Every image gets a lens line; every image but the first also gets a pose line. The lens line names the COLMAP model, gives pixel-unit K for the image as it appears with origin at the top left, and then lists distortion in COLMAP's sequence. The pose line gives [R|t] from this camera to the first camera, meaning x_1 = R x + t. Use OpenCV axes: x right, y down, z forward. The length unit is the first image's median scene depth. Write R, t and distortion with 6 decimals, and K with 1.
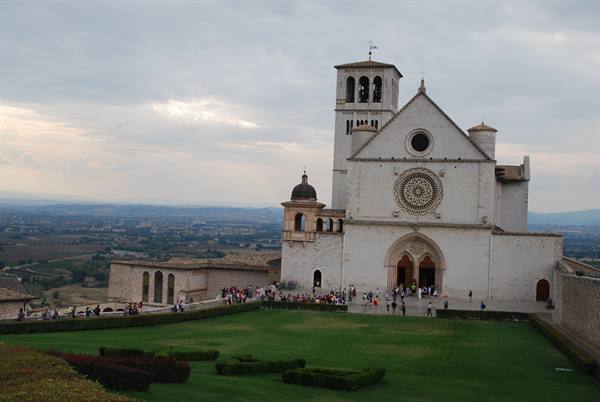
lens RADIAL K [[699.7, 0, 300.0], [0, 699.7, 201.0], [0, 0, 1]] dist [-0.002117, 0.025114]
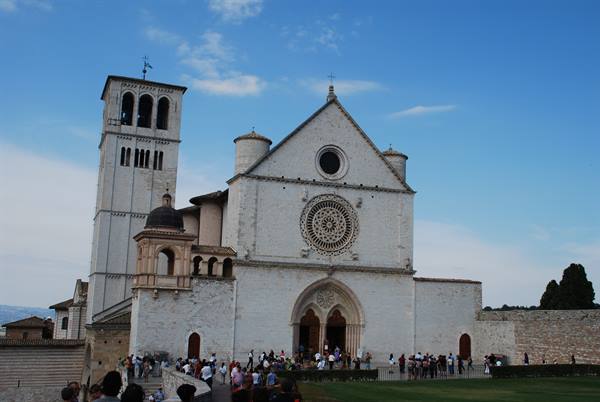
lens RADIAL K [[699.7, 0, 300.0], [0, 699.7, 201.0], [0, 0, 1]] dist [-0.002117, 0.025114]
pose [[0.802318, 0.091169, 0.589893, -0.310200], [-0.006899, 0.989617, -0.143565, 0.070684], [-0.596856, 0.111115, 0.794617, 0.401111]]
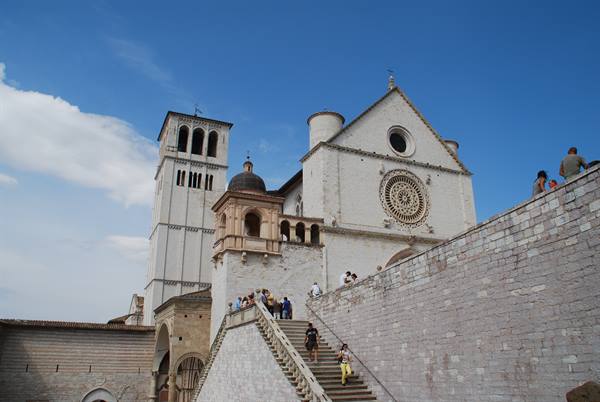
lens RADIAL K [[466.6, 0, 302.5], [0, 466.6, 209.9], [0, 0, 1]] dist [-0.149477, 0.000253]
pose [[0.754830, 0.167755, 0.634105, -0.239869], [0.030460, 0.956734, -0.289366, 0.143283], [-0.655212, 0.237737, 0.717062, 0.700759]]
